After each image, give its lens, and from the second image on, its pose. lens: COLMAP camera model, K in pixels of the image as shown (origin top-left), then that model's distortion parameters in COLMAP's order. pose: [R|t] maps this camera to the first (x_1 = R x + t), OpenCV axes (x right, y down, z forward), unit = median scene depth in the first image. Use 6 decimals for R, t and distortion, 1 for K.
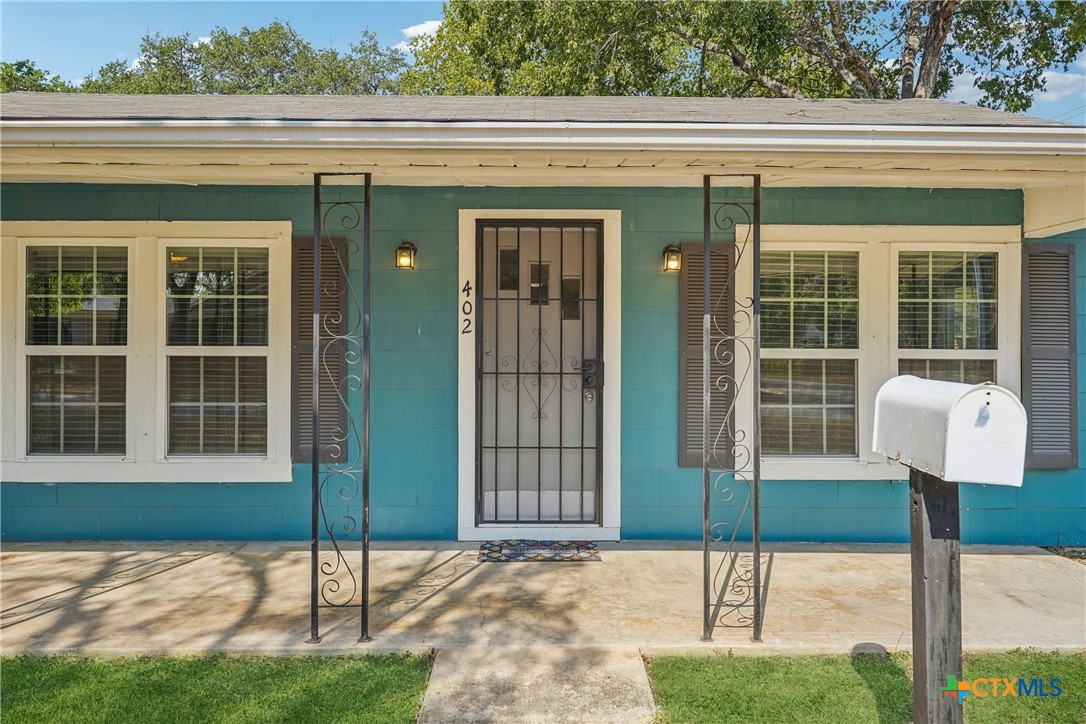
lens RADIAL K [[779.4, 0, 544.2], [0, 779.4, 359.6], [0, 0, 1]] dist [0.006146, -0.001627]
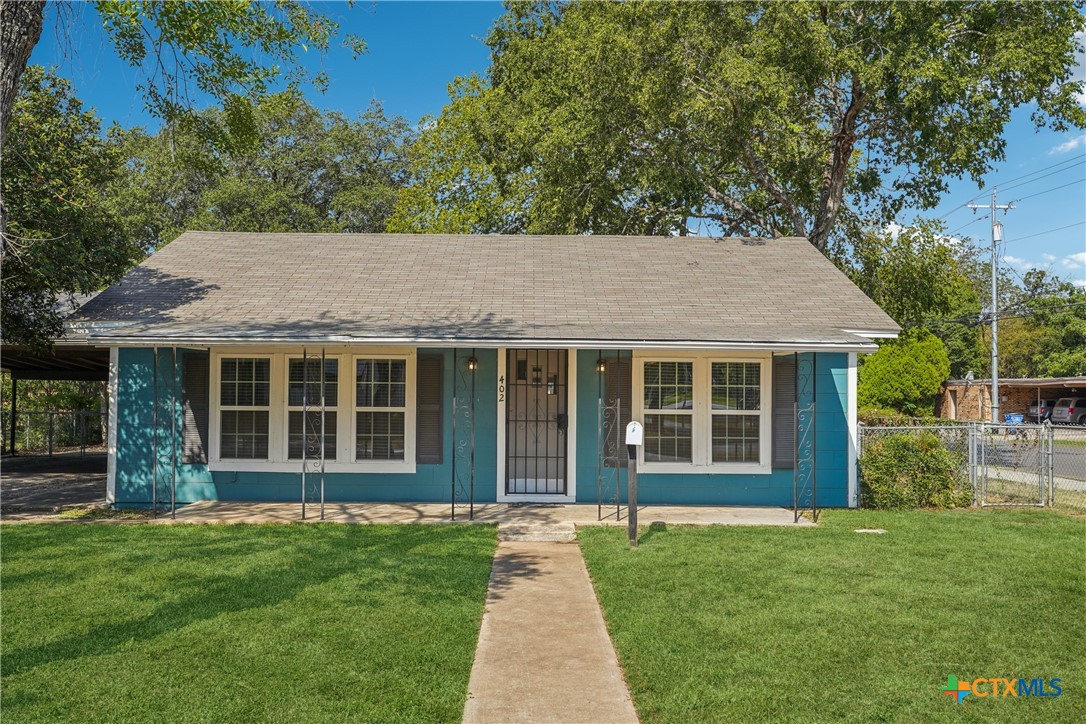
lens RADIAL K [[1011.7, 0, 551.7], [0, 1011.7, 366.5], [0, 0, 1]] dist [0.071640, 0.000000]
pose [[0.999933, 0.004059, 0.010849, 0.003919], [-0.003651, 0.999294, -0.037380, -0.025817], [-0.010993, 0.037338, 0.999242, -1.673822]]
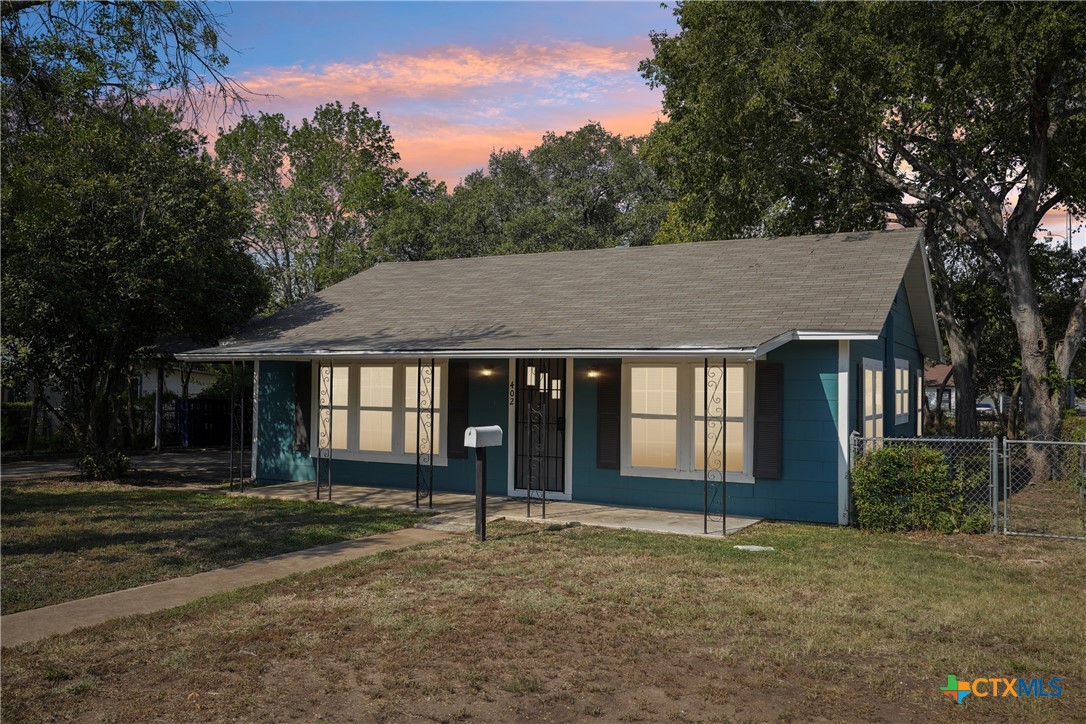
lens RADIAL K [[954.9, 0, 540.6], [0, 954.9, 359.2], [0, 0, 1]] dist [0.165743, 0.002046]
pose [[0.878219, -0.008919, -0.478175, 1.312887], [-0.010986, 0.999186, -0.038815, -0.058866], [0.478132, 0.039341, 0.877406, -1.420840]]
